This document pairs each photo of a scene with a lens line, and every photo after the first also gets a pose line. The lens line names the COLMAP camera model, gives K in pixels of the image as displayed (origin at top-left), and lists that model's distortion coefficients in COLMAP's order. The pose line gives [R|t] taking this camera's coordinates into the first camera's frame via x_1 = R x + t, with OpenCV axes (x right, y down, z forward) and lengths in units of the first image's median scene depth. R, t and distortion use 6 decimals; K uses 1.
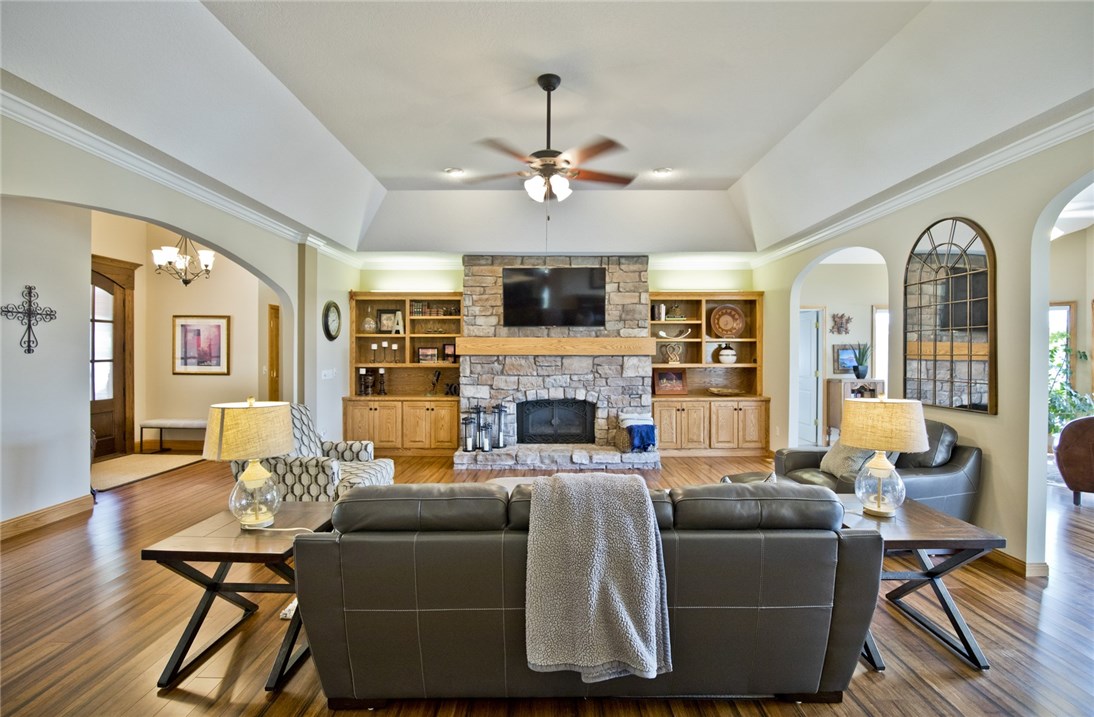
lens RADIAL K [[510.7, 0, 554.9], [0, 510.7, 353.2], [0, 0, 1]] dist [-0.026406, -0.000344]
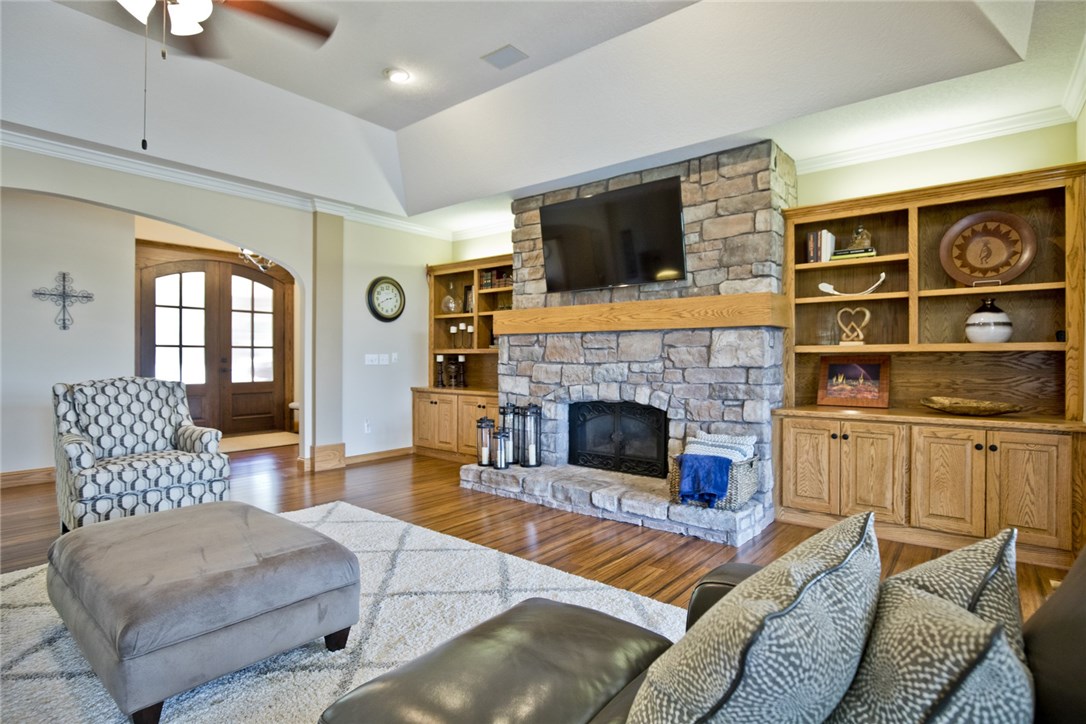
lens RADIAL K [[552.3, 0, 549.2], [0, 552.3, 360.2], [0, 0, 1]] dist [-0.022288, 0.001404]
pose [[0.773918, 0.003909, -0.633274, 0.366381], [-0.003641, 0.999992, 0.001723, 0.037611], [0.633275, 0.000972, 0.773926, 0.414336]]
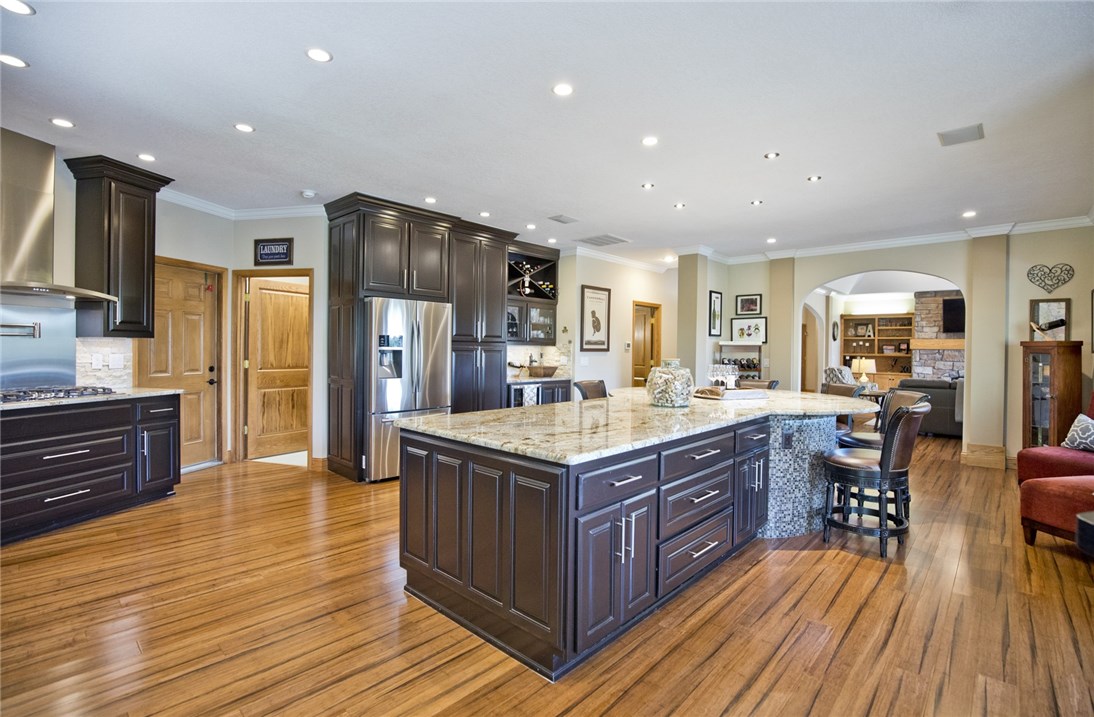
lens RADIAL K [[510.7, 0, 547.9], [0, 510.7, 351.3], [0, 0, 1]] dist [-0.026406, -0.000344]
pose [[0.730234, 0.010834, -0.683111, 0.081955], [-0.013958, 0.999902, 0.000937, 0.026647], [0.683054, 0.008851, 0.730314, -1.112638]]
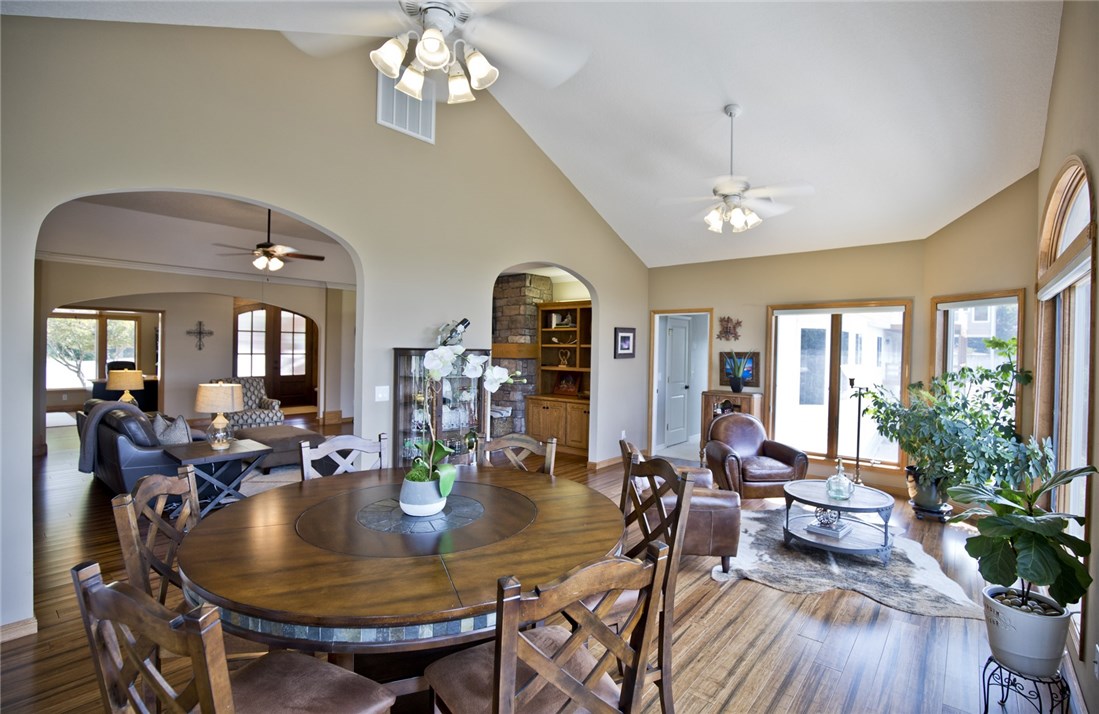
lens RADIAL K [[513.1, 0, 553.2], [0, 513.1, 350.4], [0, 0, 1]] dist [-0.026406, -0.000344]
pose [[0.760279, 0.015455, -0.649413, 0.994824], [-0.016814, 0.999850, 0.004110, -0.020403], [0.649379, 0.007794, 0.760425, 0.150321]]
